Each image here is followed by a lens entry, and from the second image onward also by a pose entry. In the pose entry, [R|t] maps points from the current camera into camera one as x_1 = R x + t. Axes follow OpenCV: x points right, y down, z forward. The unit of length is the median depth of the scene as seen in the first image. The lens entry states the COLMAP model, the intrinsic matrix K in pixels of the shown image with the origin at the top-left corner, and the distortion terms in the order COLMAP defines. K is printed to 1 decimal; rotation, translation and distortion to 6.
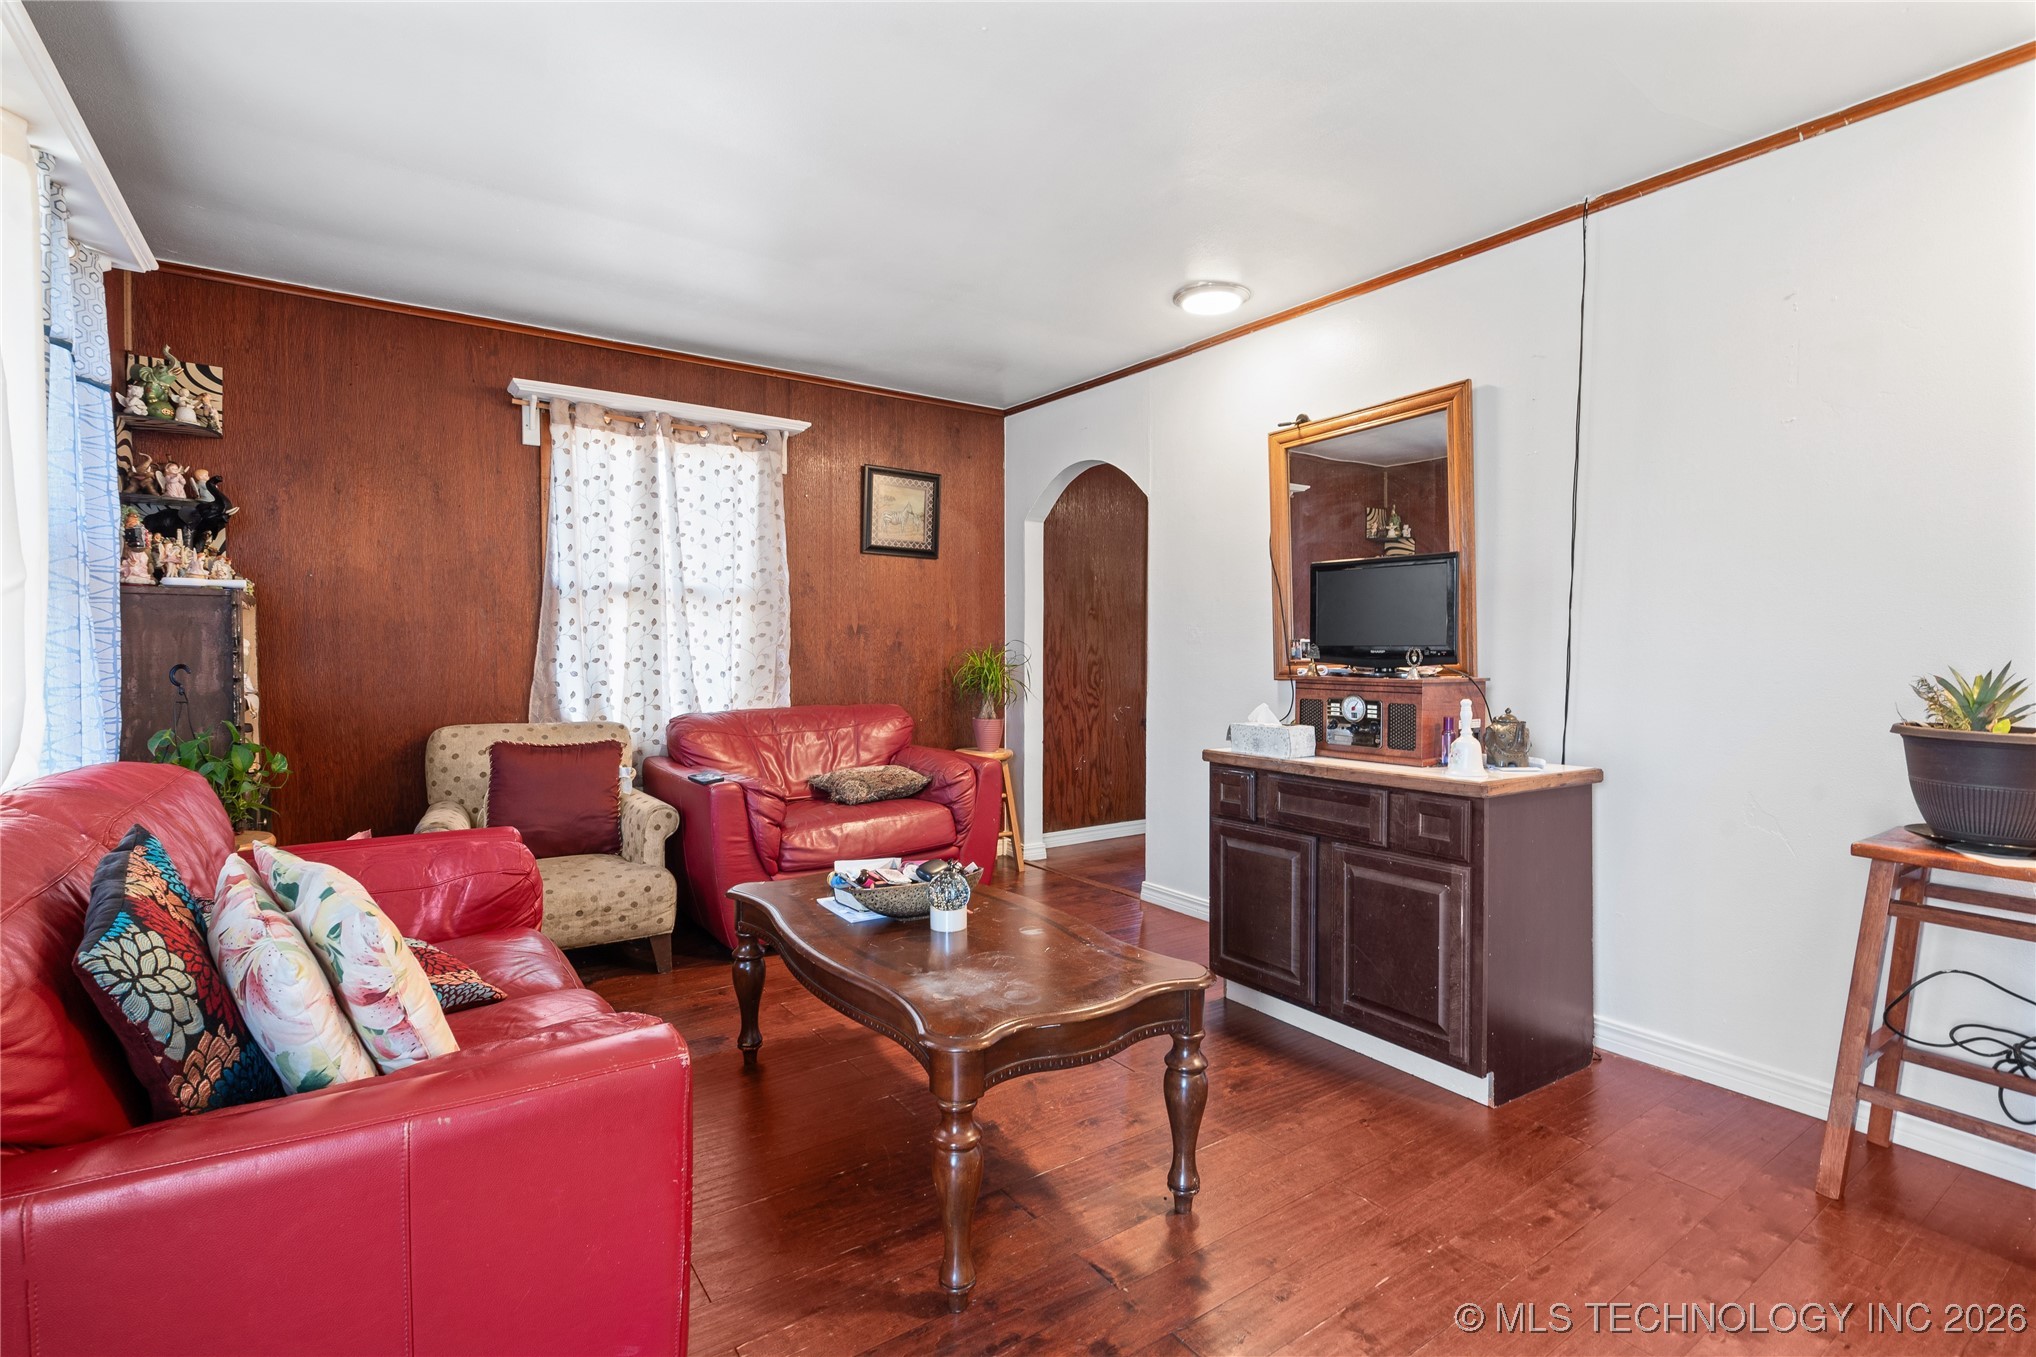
lens RADIAL K [[951.8, 0, 1006.0], [0, 951.8, 661.9], [0, 0, 1]] dist [0.001234, 0.000180]
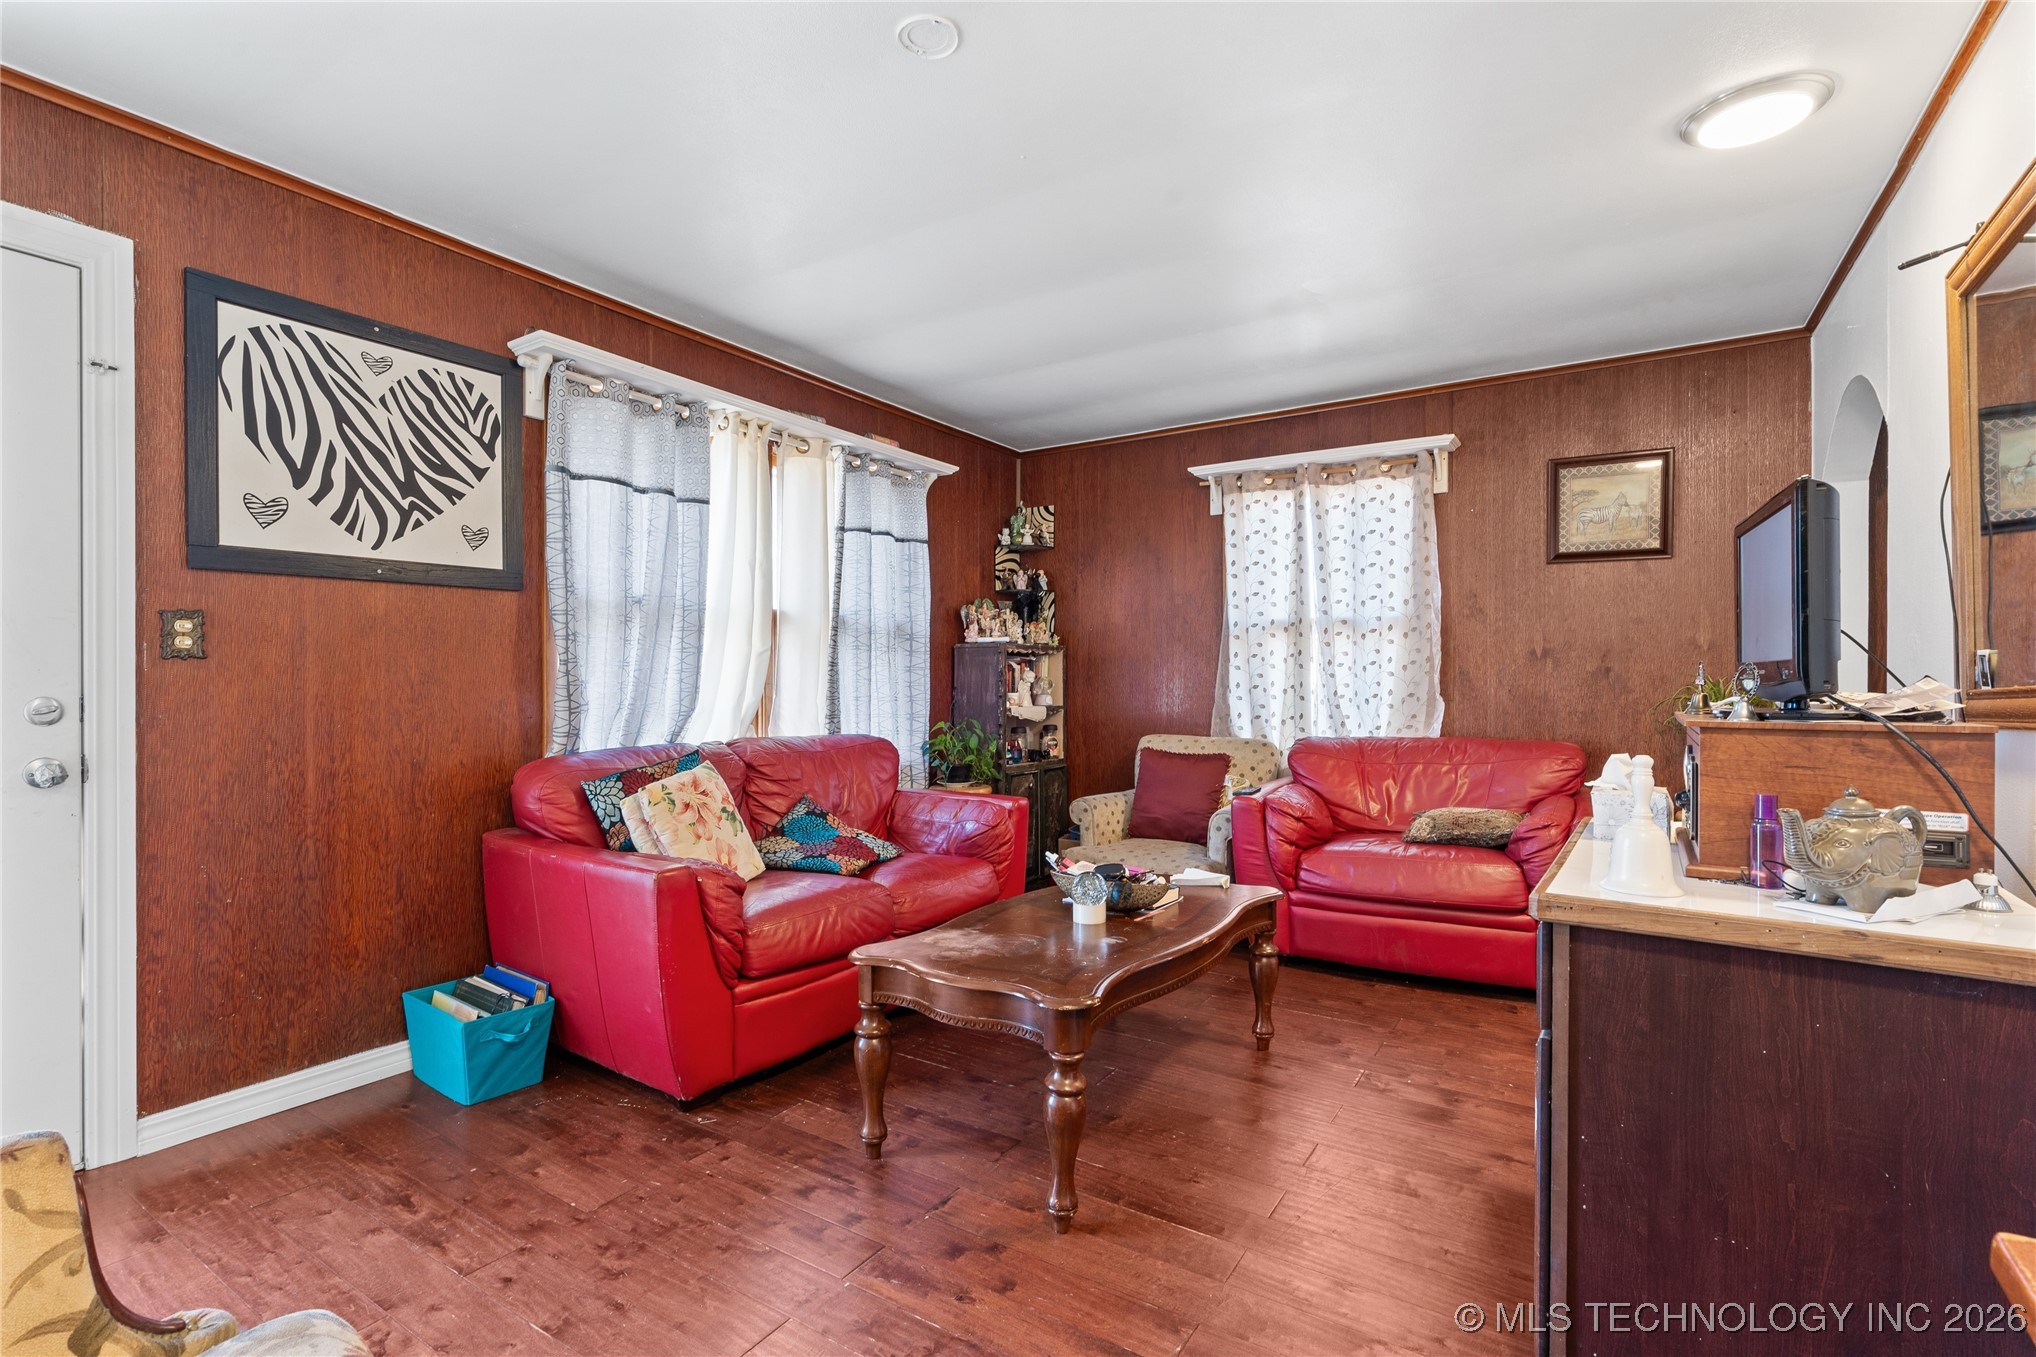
lens RADIAL K [[951.8, 0, 1006.0], [0, 951.8, 661.9], [0, 0, 1]] dist [0.001234, 0.000180]
pose [[0.368452, -0.019408, -0.929444, 0.540384], [-0.009767, 0.999646, -0.024745, -0.000338], [0.929596, 0.018196, 0.368132, 0.273490]]
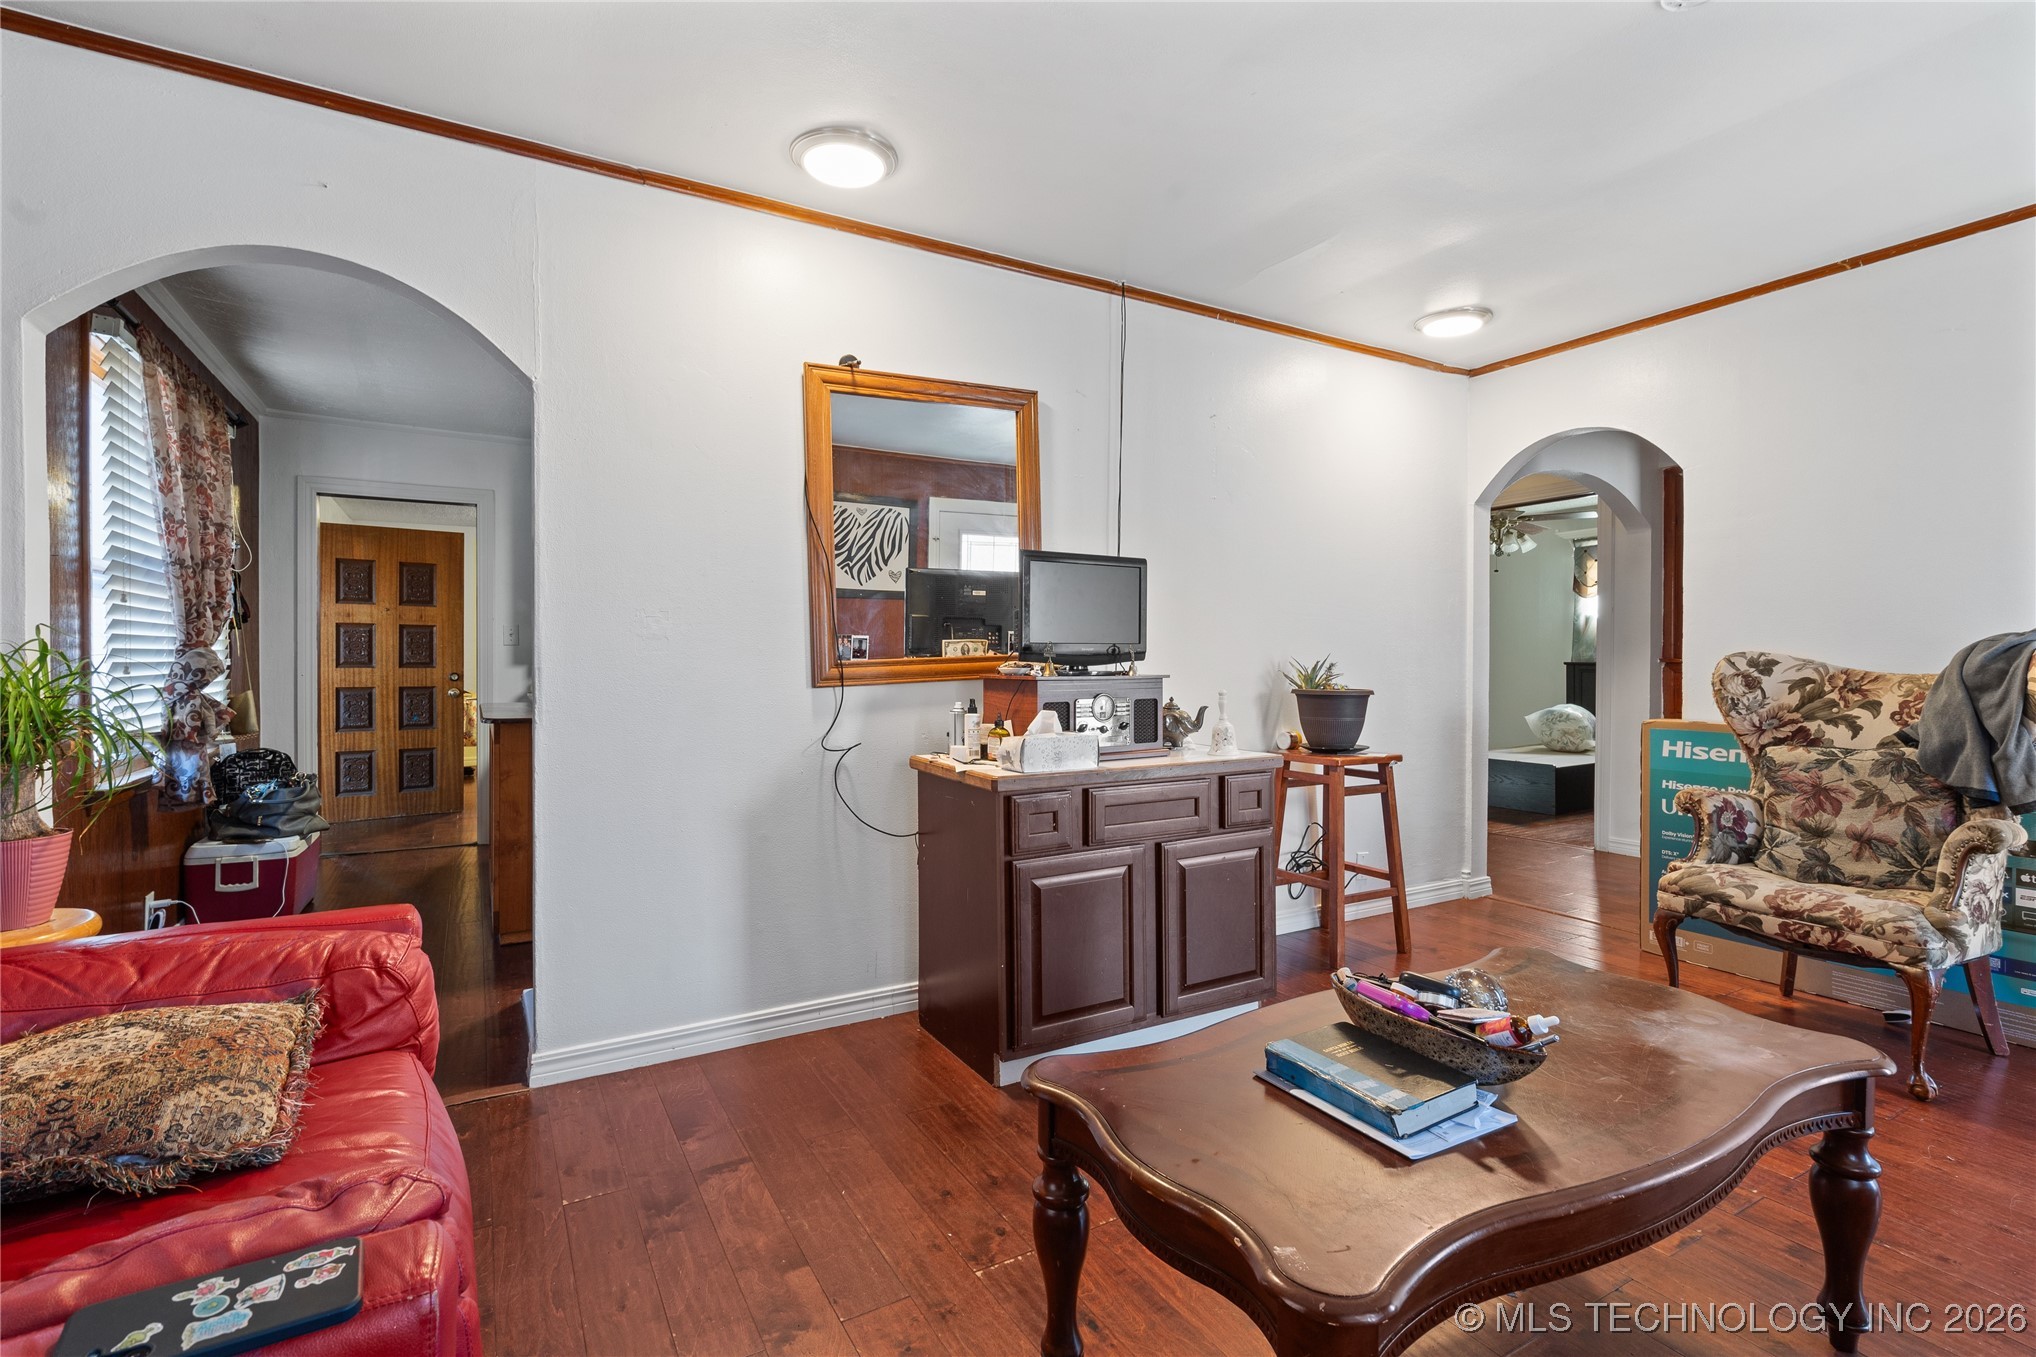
lens RADIAL K [[951.8, 0, 1006.0], [0, 951.8, 661.9], [0, 0, 1]] dist [0.001234, 0.000180]
pose [[0.075260, -0.009093, 0.997122, -0.429094], [0.013517, 0.999876, 0.008098, -0.004715], [-0.997072, 0.012868, 0.075374, 0.719155]]
